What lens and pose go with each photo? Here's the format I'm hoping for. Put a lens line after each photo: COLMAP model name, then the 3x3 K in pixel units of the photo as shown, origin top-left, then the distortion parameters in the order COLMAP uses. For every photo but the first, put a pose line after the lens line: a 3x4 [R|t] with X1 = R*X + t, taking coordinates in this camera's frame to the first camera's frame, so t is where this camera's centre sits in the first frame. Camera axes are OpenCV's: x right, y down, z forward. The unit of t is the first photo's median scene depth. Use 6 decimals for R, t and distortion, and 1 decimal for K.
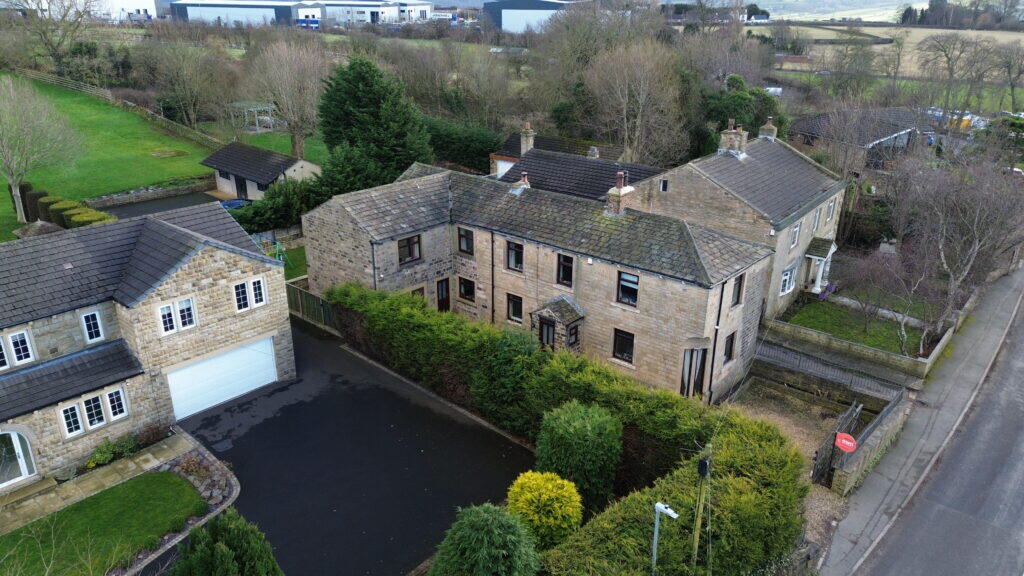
lens RADIAL K [[718.9, 0, 510.3], [0, 718.9, 289.6], [0, 0, 1]] dist [0.003122, 0.000177]
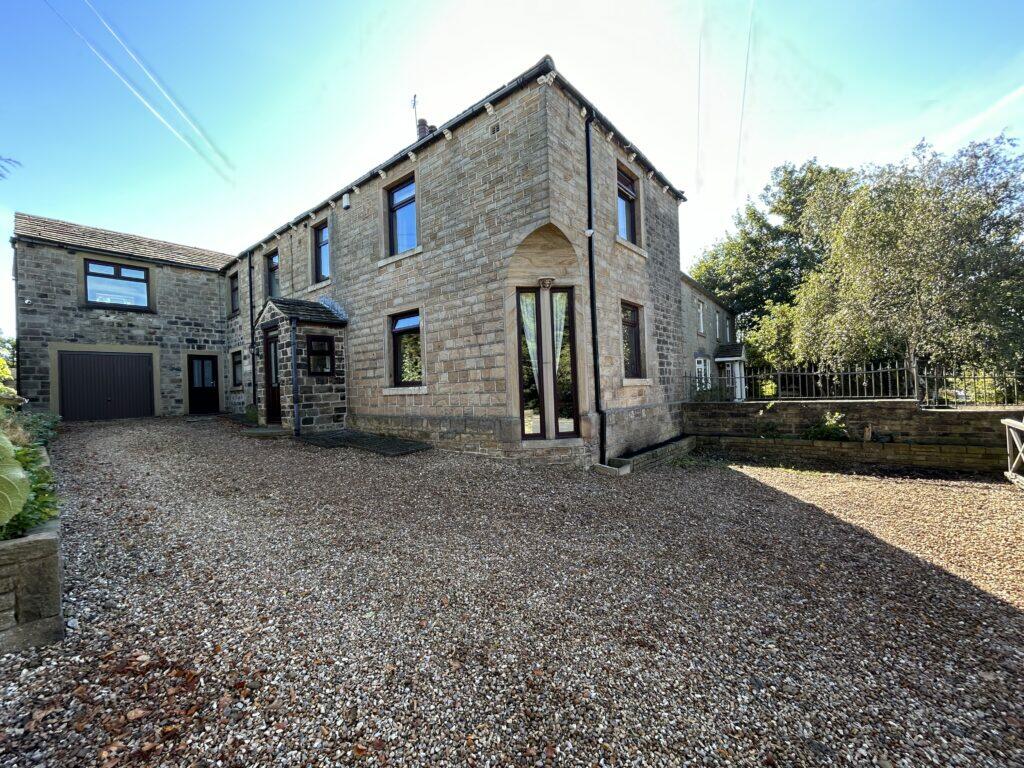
lens RADIAL K [[413.4, 0, 515.3], [0, 413.4, 383.4], [0, 0, 1]] dist [-0.000998, -0.000029]
pose [[0.998386, -0.040979, 0.039321, 0.219324], [0.052682, 0.926846, -0.371726, 0.204089], [-0.021211, 0.373198, 0.927509, 0.769855]]
